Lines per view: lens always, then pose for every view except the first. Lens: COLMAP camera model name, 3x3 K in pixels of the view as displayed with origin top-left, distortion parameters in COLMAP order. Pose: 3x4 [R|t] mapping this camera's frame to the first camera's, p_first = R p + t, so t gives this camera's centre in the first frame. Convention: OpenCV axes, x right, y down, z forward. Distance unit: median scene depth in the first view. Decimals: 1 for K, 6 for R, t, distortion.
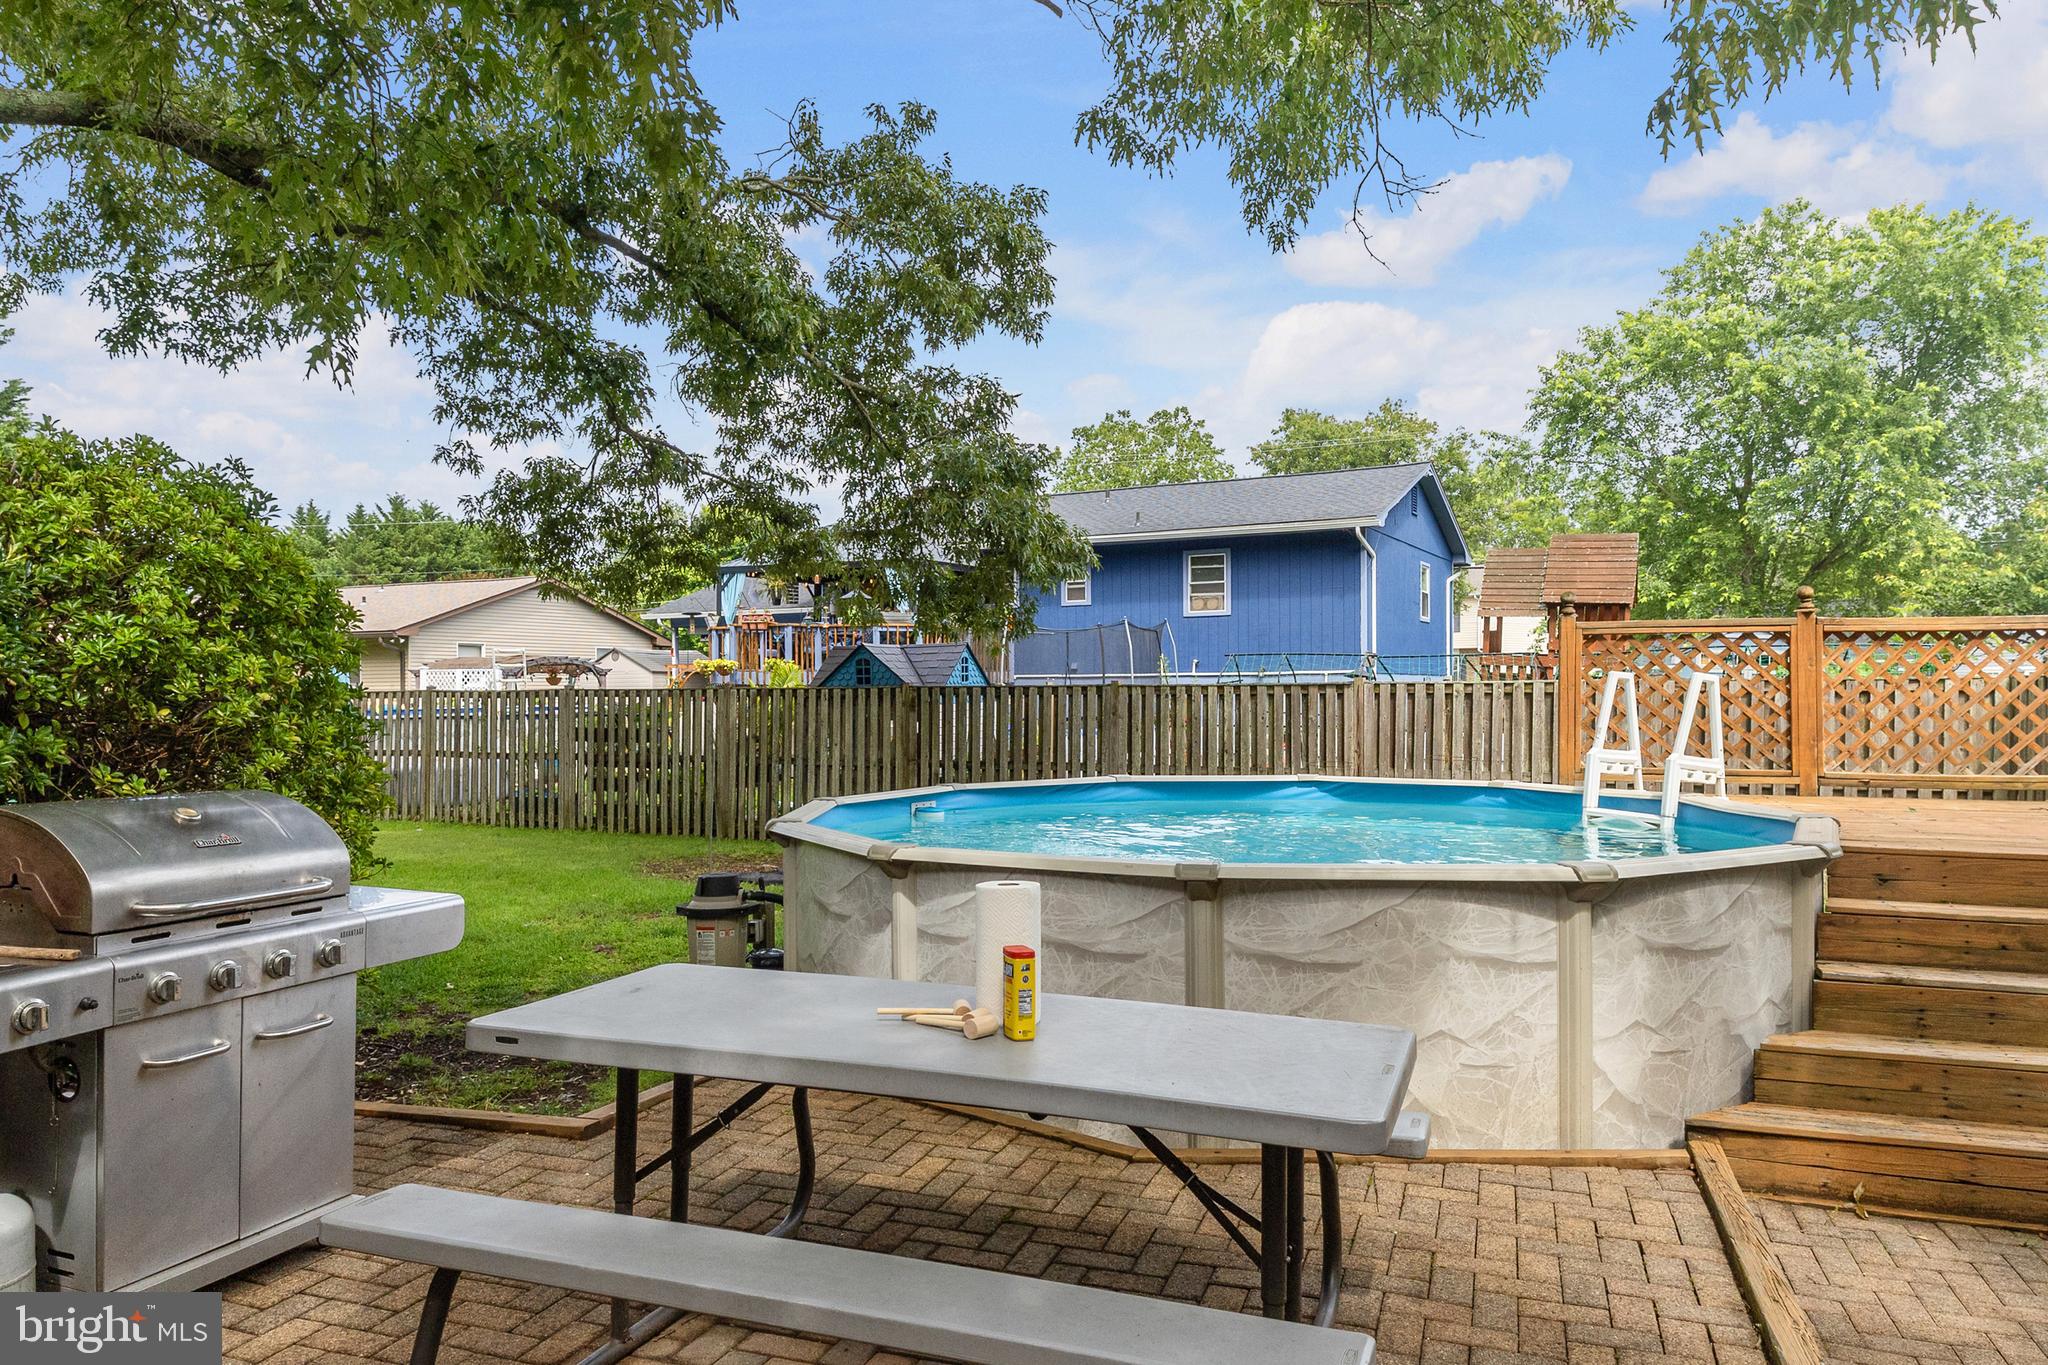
lens RADIAL K [[1382.5, 0, 967.4], [0, 1382.5, 700.0], [0, 0, 1]] dist [0.069084, -0.074497]
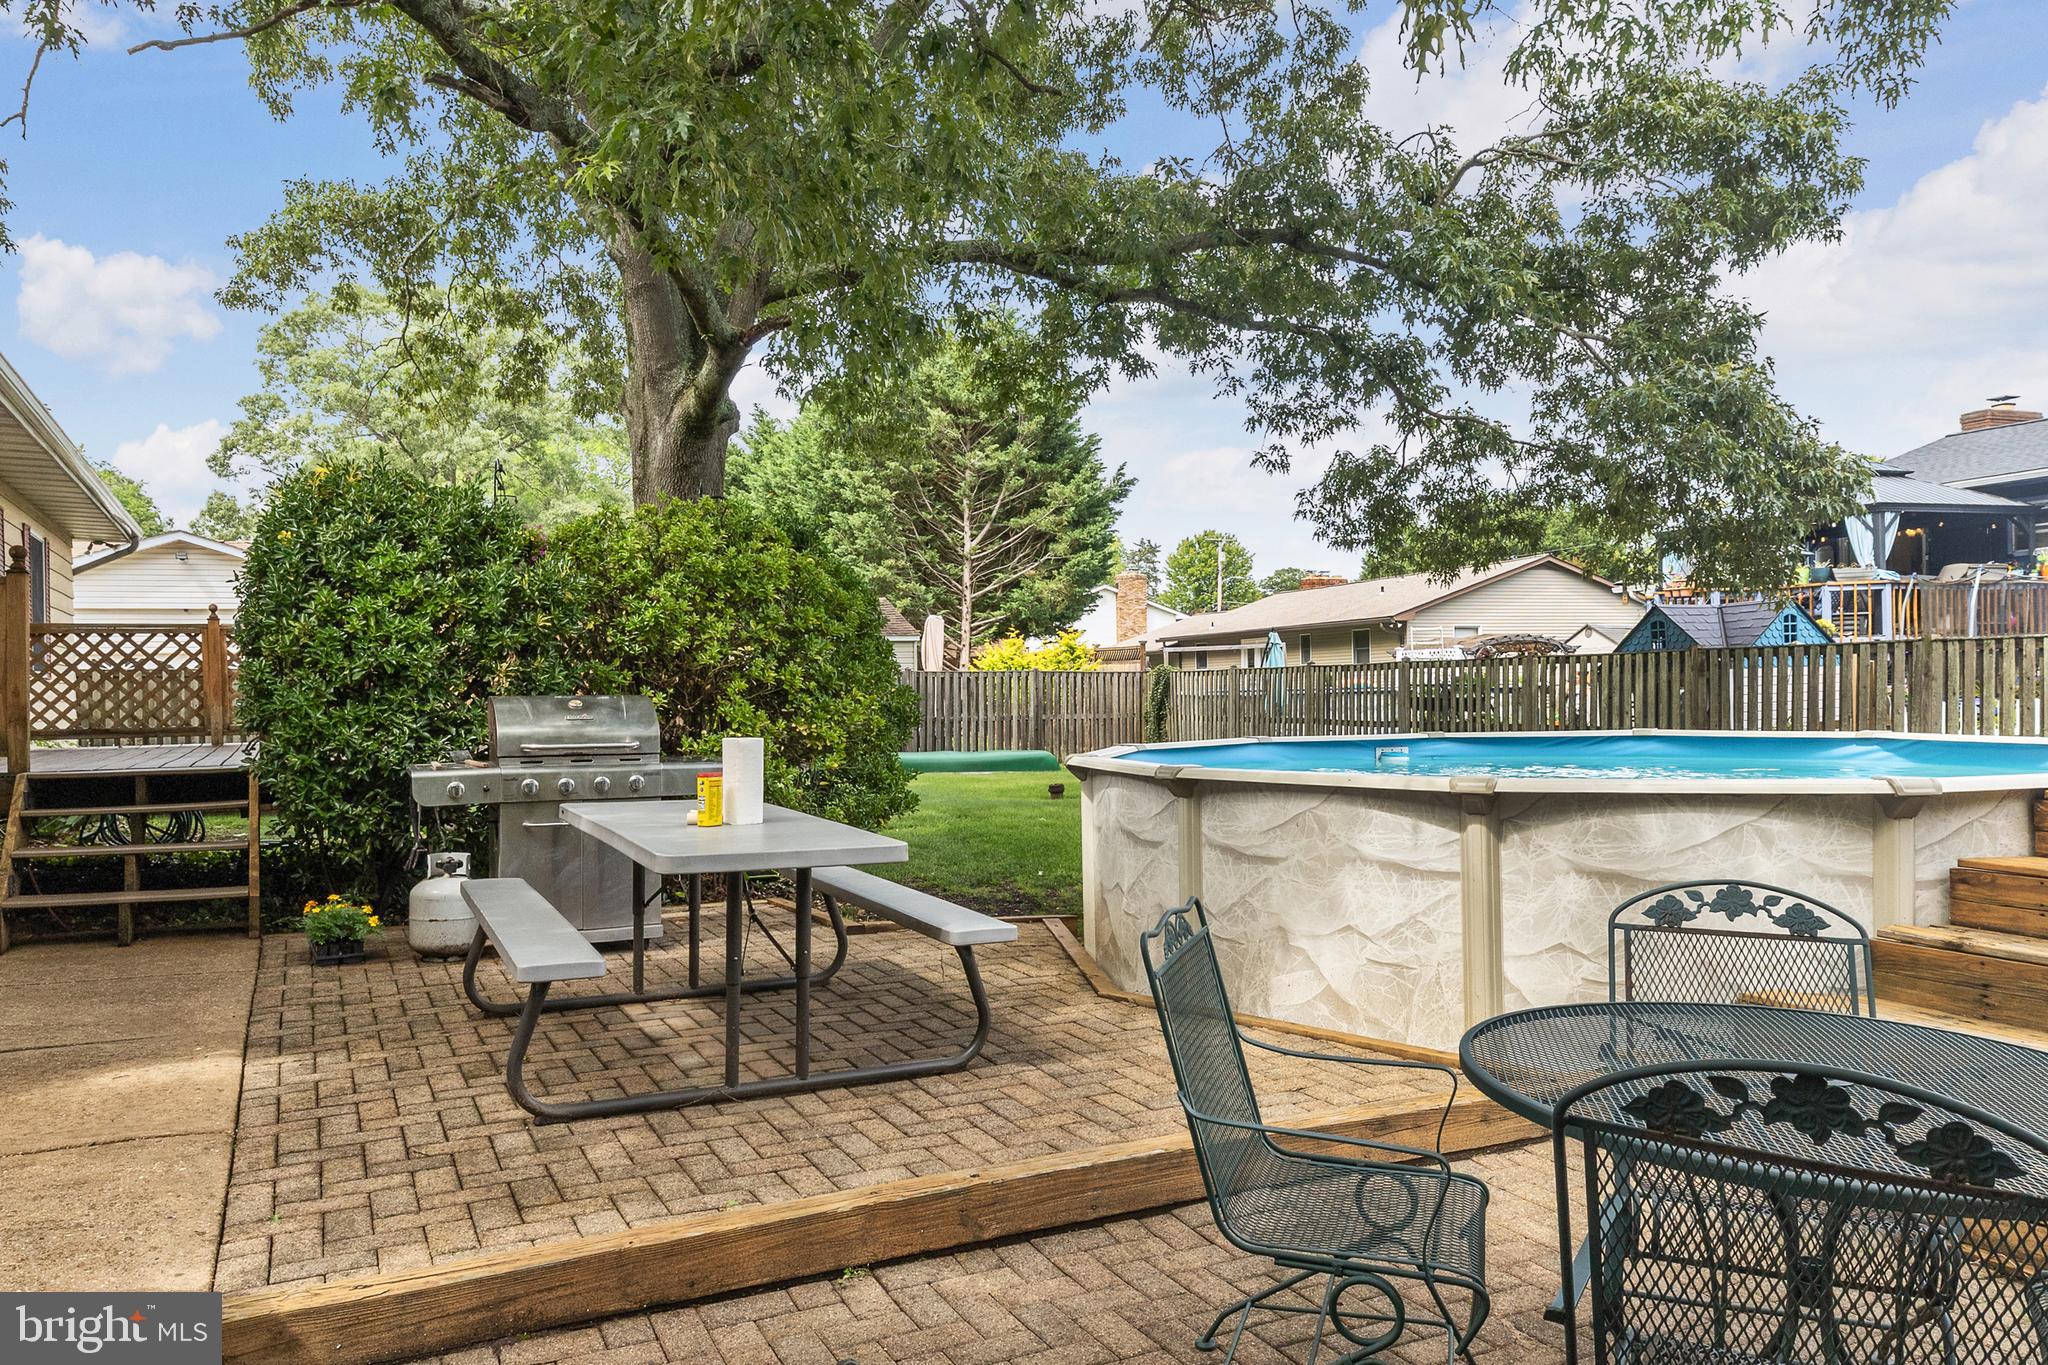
lens RADIAL K [[1382.5, 0, 967.4], [0, 1382.5, 700.0], [0, 0, 1]] dist [0.069084, -0.074497]
pose [[0.716193, 0.000989, -0.697901, 0.253522], [0.005180, 0.999964, 0.006733, 0.015093], [0.697883, -0.008437, 0.716162, 0.005160]]
